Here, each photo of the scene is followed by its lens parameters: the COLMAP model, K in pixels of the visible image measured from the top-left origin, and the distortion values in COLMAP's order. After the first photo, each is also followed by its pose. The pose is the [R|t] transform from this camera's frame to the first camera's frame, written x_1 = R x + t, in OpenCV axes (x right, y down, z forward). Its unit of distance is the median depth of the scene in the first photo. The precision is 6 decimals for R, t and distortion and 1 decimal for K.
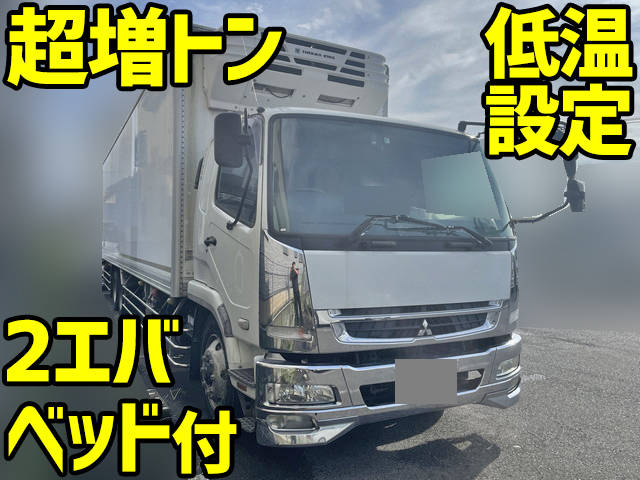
lens RADIAL K [[483.3, 0, 296.9], [0, 483.3, 245.7], [0, 0, 1]] dist [0.029232, -0.067620]
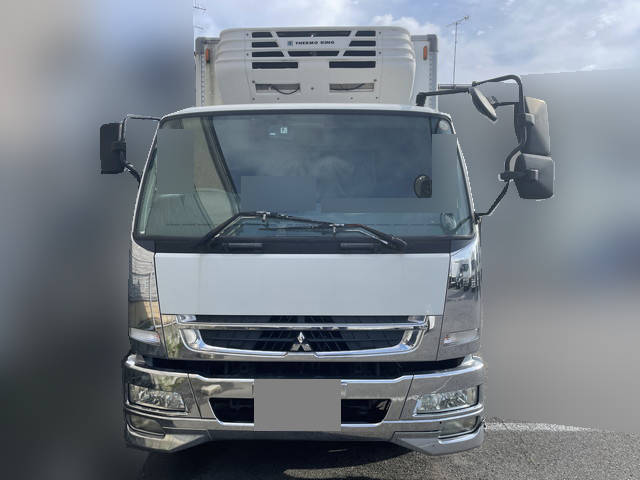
lens RADIAL K [[483.3, 0, 319.6], [0, 483.3, 241.8], [0, 0, 1]] dist [0.029232, -0.067620]
pose [[0.884927, -0.010966, -0.465600, 0.689122], [0.010040, 0.999940, -0.004469, -0.005549], [0.465621, -0.000720, 0.884984, 0.245104]]
